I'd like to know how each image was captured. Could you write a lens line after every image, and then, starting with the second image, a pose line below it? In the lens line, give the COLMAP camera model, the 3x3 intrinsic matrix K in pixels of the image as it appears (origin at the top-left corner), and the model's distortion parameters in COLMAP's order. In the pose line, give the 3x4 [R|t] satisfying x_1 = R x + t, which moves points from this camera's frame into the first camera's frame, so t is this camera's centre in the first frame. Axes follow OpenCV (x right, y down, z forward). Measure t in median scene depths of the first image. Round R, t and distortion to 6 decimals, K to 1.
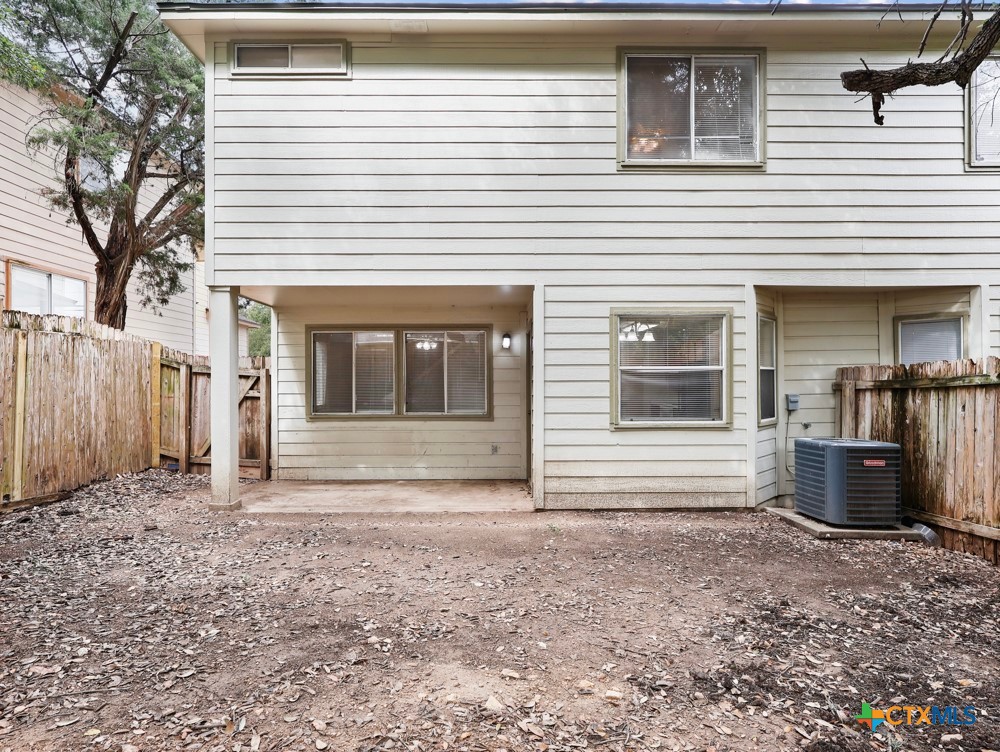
lens RADIAL K [[525.7, 0, 496.5], [0, 525.7, 378.3], [0, 0, 1]] dist [0.001996, 0.001610]
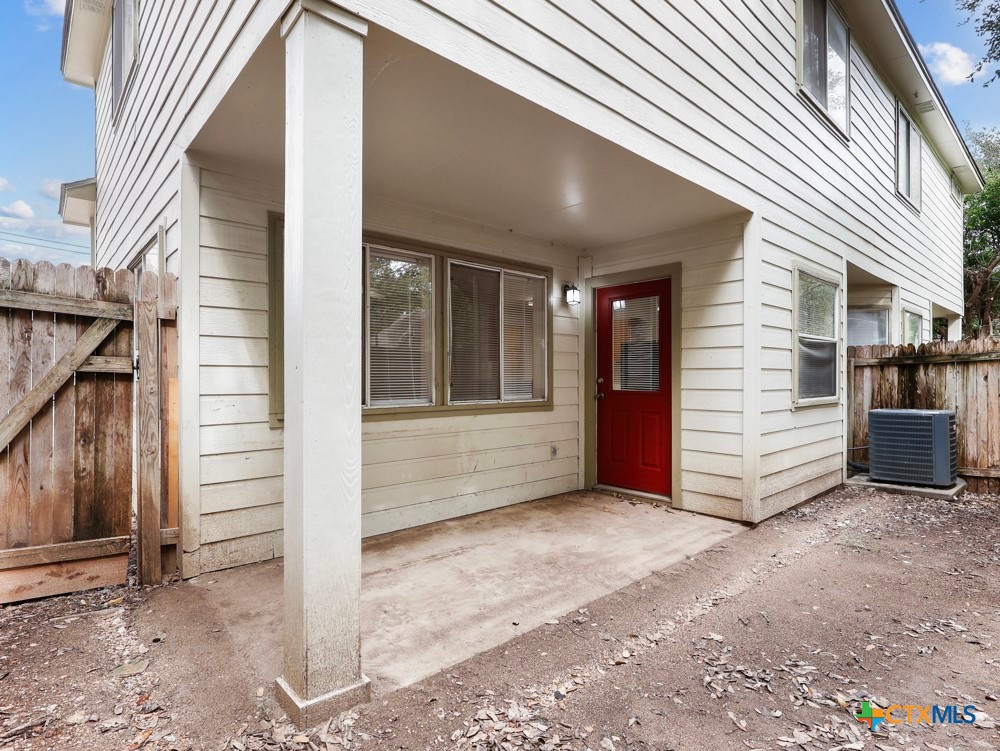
lens RADIAL K [[525.7, 0, 500.9], [0, 525.7, 377.0], [0, 0, 1]] dist [0.001996, 0.001610]
pose [[0.746845, 0.000482, 0.664998, -0.650910], [-0.006366, 0.999959, 0.006424, 0.043610], [-0.664967, -0.009032, 0.746818, 0.682199]]
